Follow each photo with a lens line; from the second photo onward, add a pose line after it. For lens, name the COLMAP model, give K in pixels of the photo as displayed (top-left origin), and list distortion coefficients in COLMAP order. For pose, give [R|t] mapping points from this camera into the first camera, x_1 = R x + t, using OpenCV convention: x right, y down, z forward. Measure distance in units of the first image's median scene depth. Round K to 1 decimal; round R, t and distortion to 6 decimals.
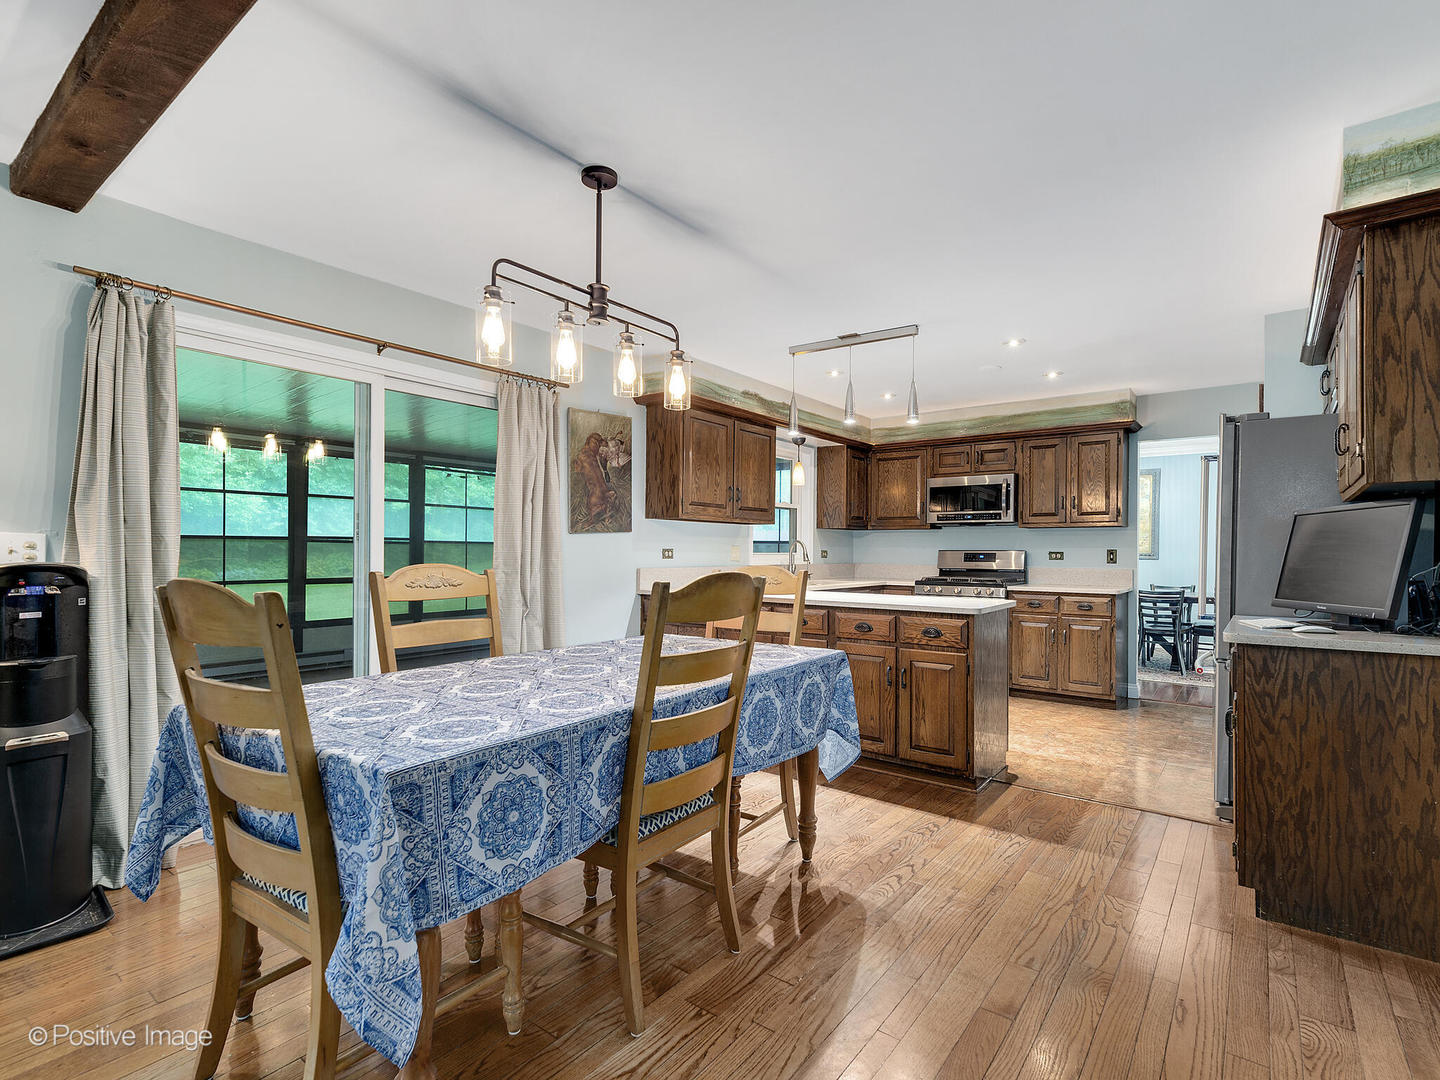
lens RADIAL K [[701.6, 0, 722.4], [0, 701.6, 554.2], [0, 0, 1]] dist [0.001433, 0.000274]
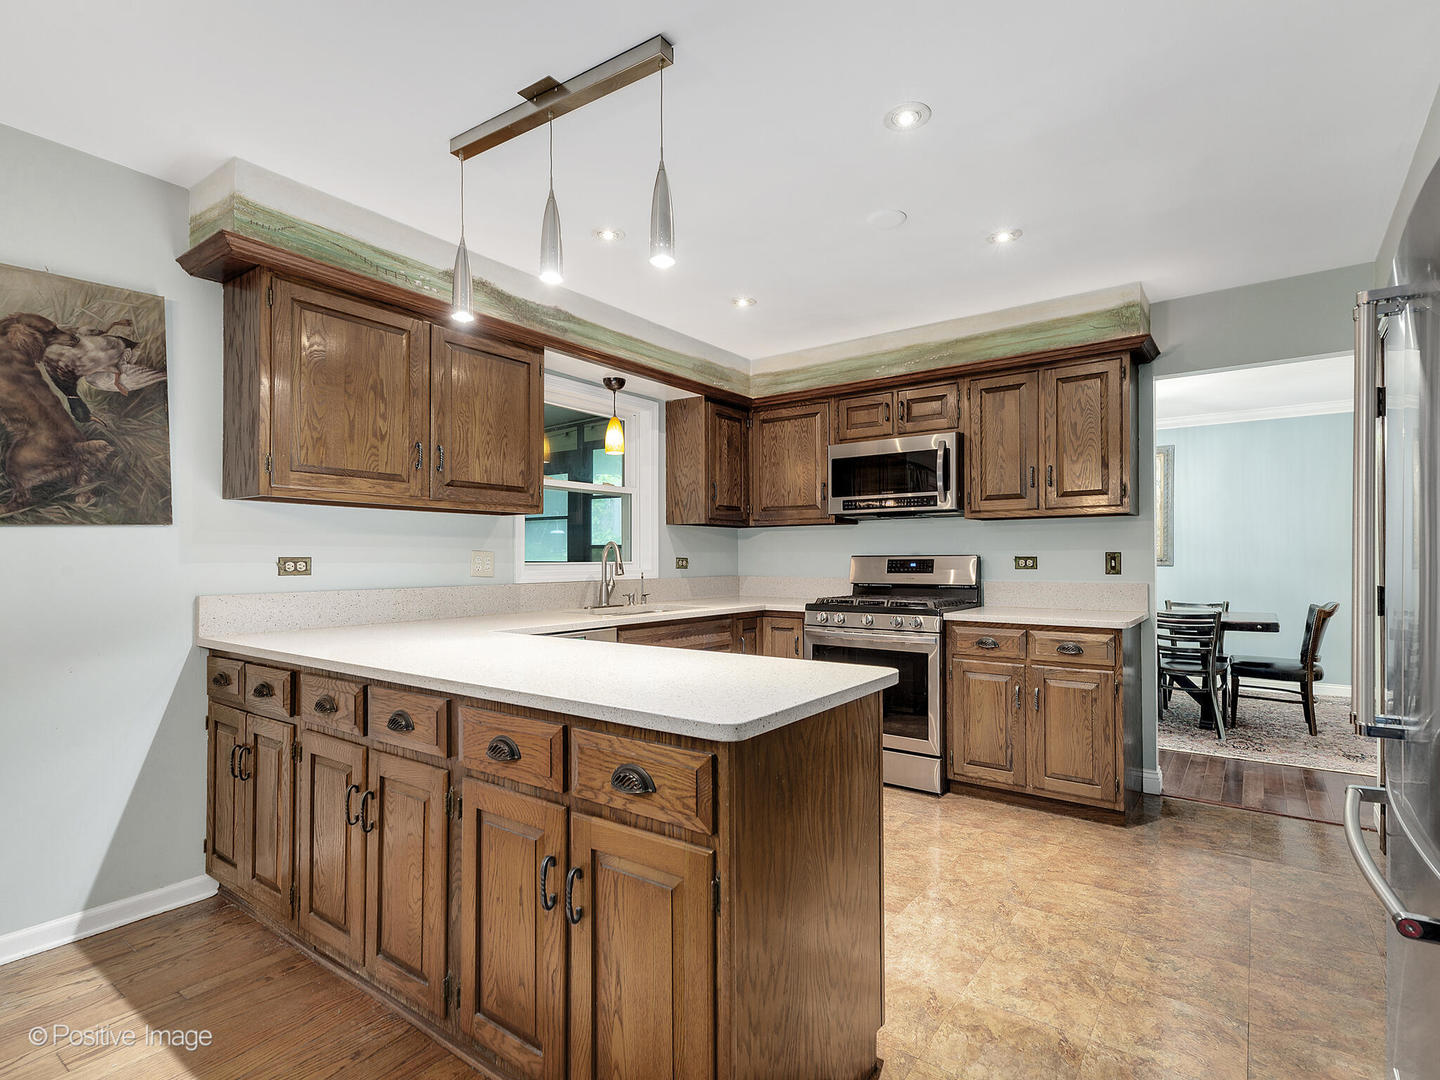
lens RADIAL K [[711.4, 0, 719.1], [0, 711.4, 558.1], [0, 0, 1]] dist [0.002762, 0.000168]
pose [[0.999918, -0.009026, 0.009133, 0.197752], [0.009083, 0.999939, -0.006272, -0.000624], [-0.009076, 0.006355, 0.999939, 0.367954]]
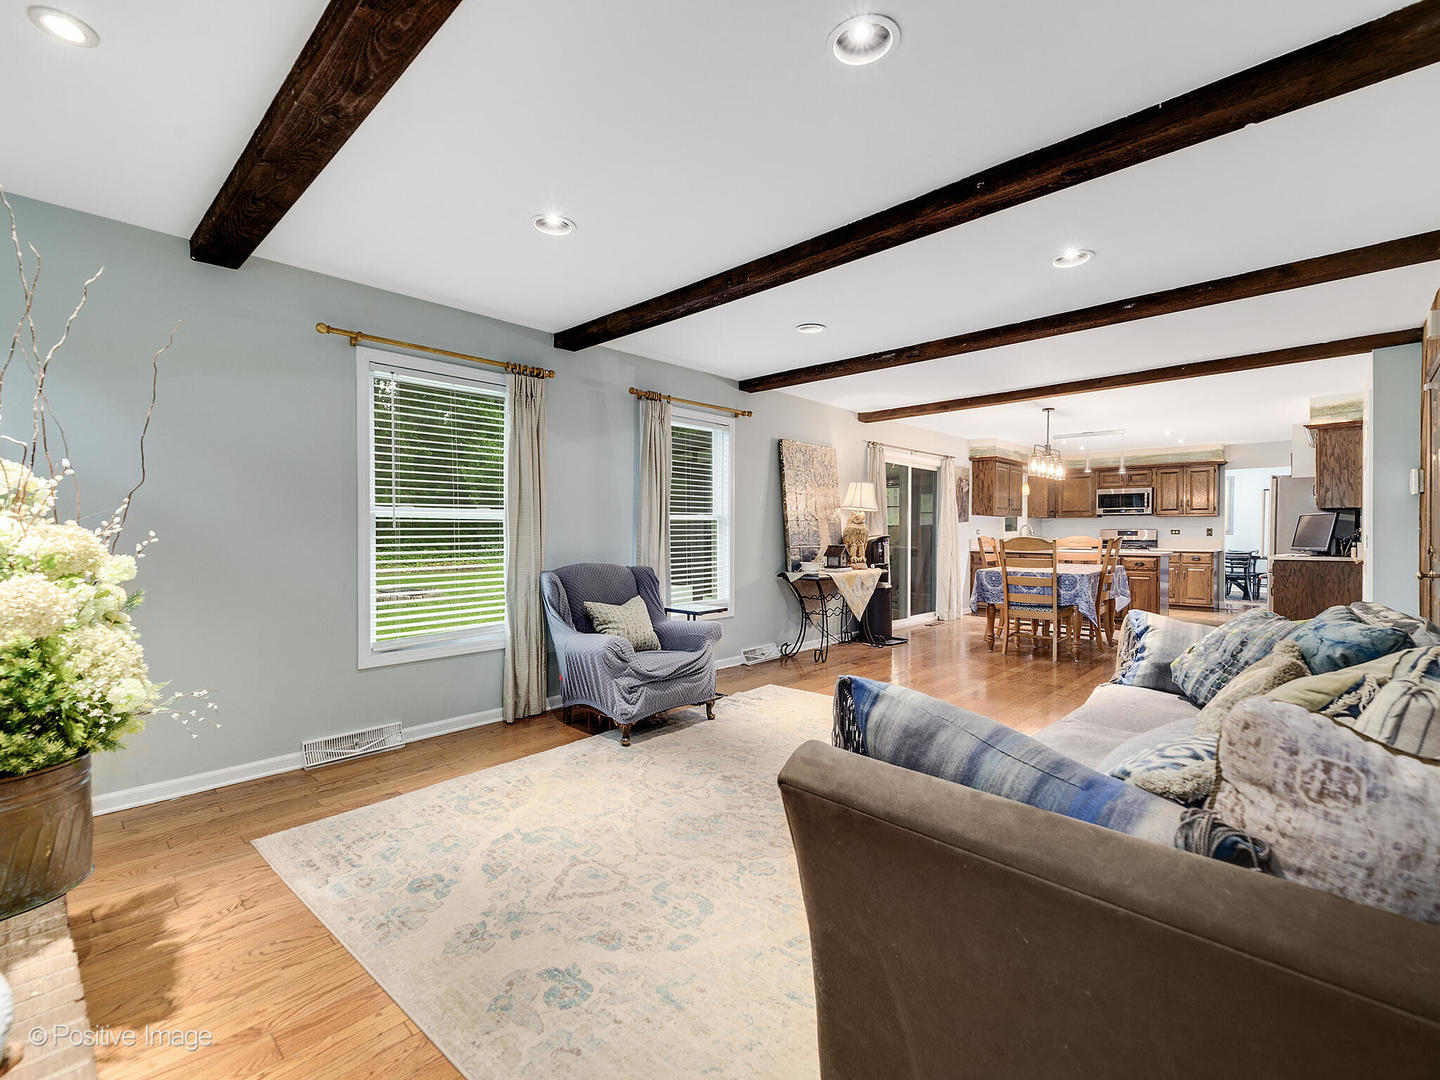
lens RADIAL K [[655.9, 0, 701.1], [0, 655.9, 536.7], [0, 0, 1]] dist [0.000397, -0.000101]
pose [[0.993900, -0.005201, -0.110160, -0.569566], [0.005716, 0.999974, 0.004357, -0.000516], [0.110135, -0.004961, 0.993904, -0.839987]]
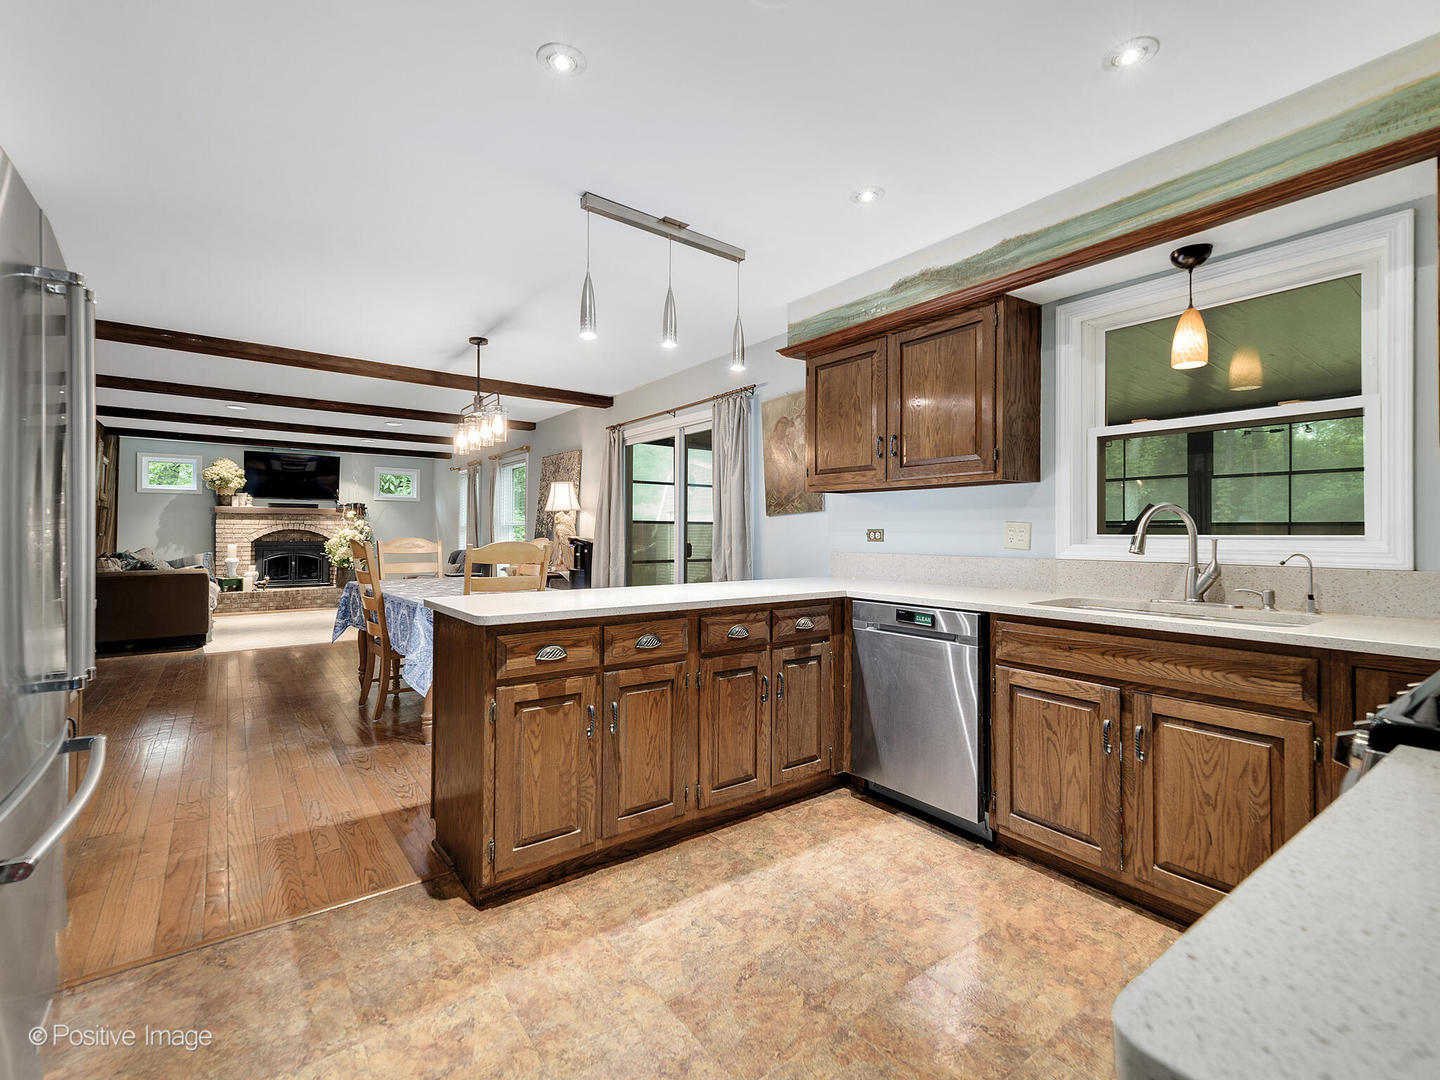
lens RADIAL K [[662.6, 0, 719.7], [0, 662.6, 530.6], [0, 0, 1]] dist [0.022639, -0.000065]
pose [[-0.276301, -0.009883, -0.961020, 0.571950], [-0.007615, 0.999938, -0.008093, 0.000938], [0.961041, 0.005082, -0.276359, 0.873624]]
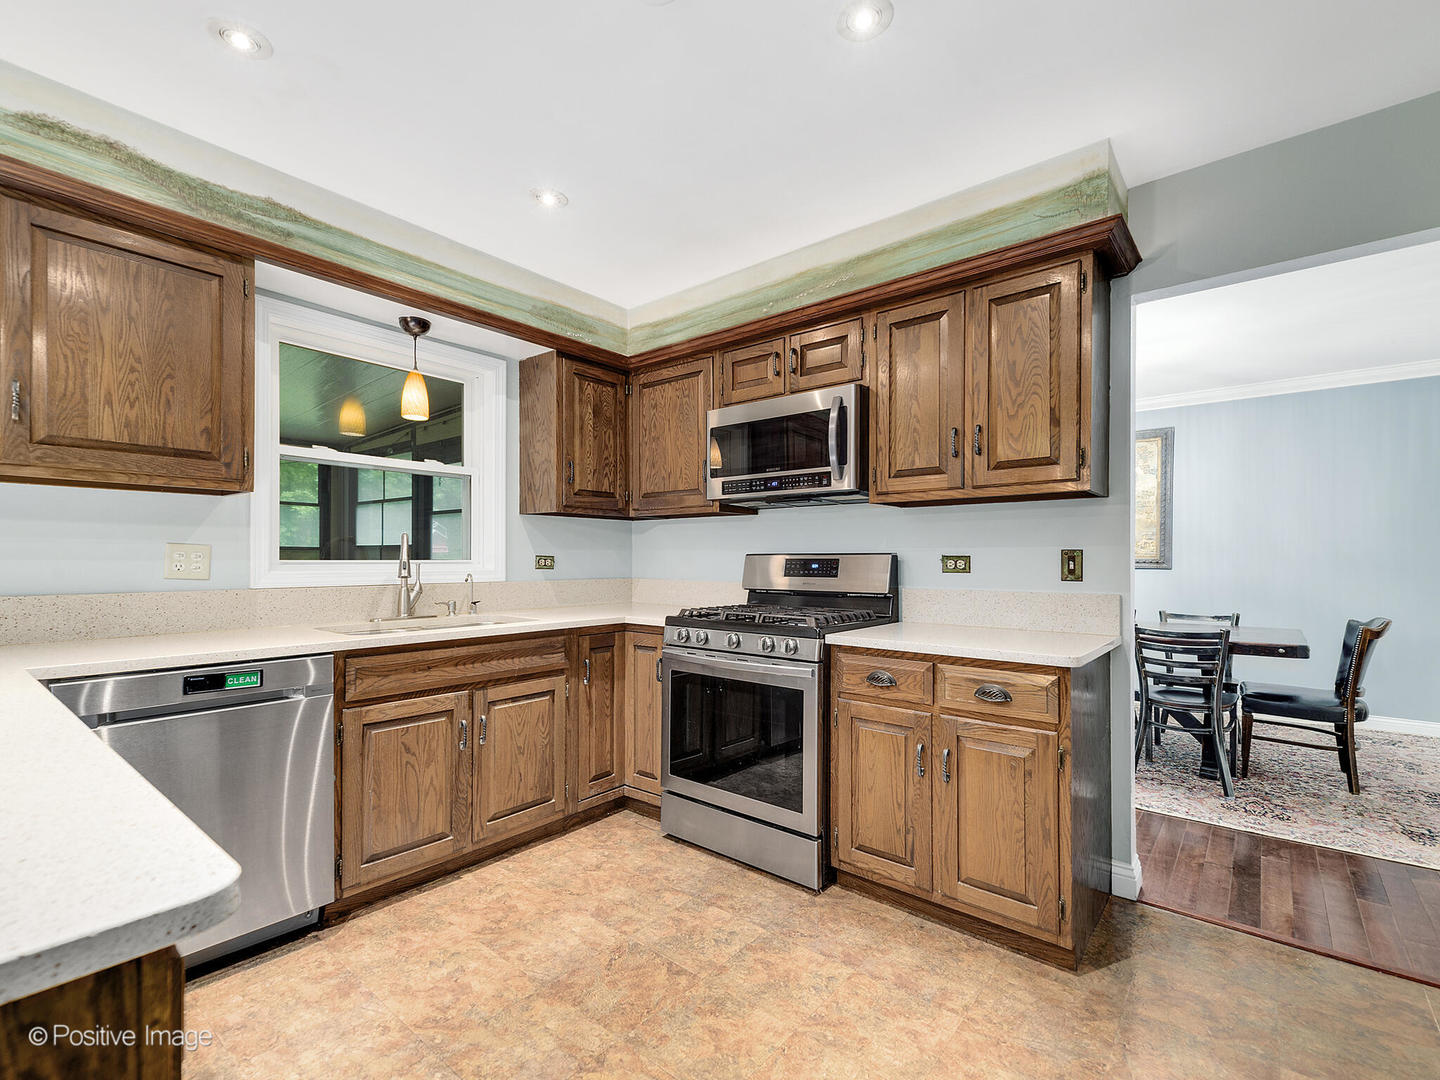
lens RADIAL K [[648.9, 0, 730.9], [0, 648.9, 562.0], [0, 0, 1]] dist [0.009805, -0.000173]
pose [[0.999560, -0.003351, -0.029478, 0.347310], [0.003321, 0.999994, -0.001059, 0.000646], [0.029481, 0.000960, 0.999565, 0.576700]]
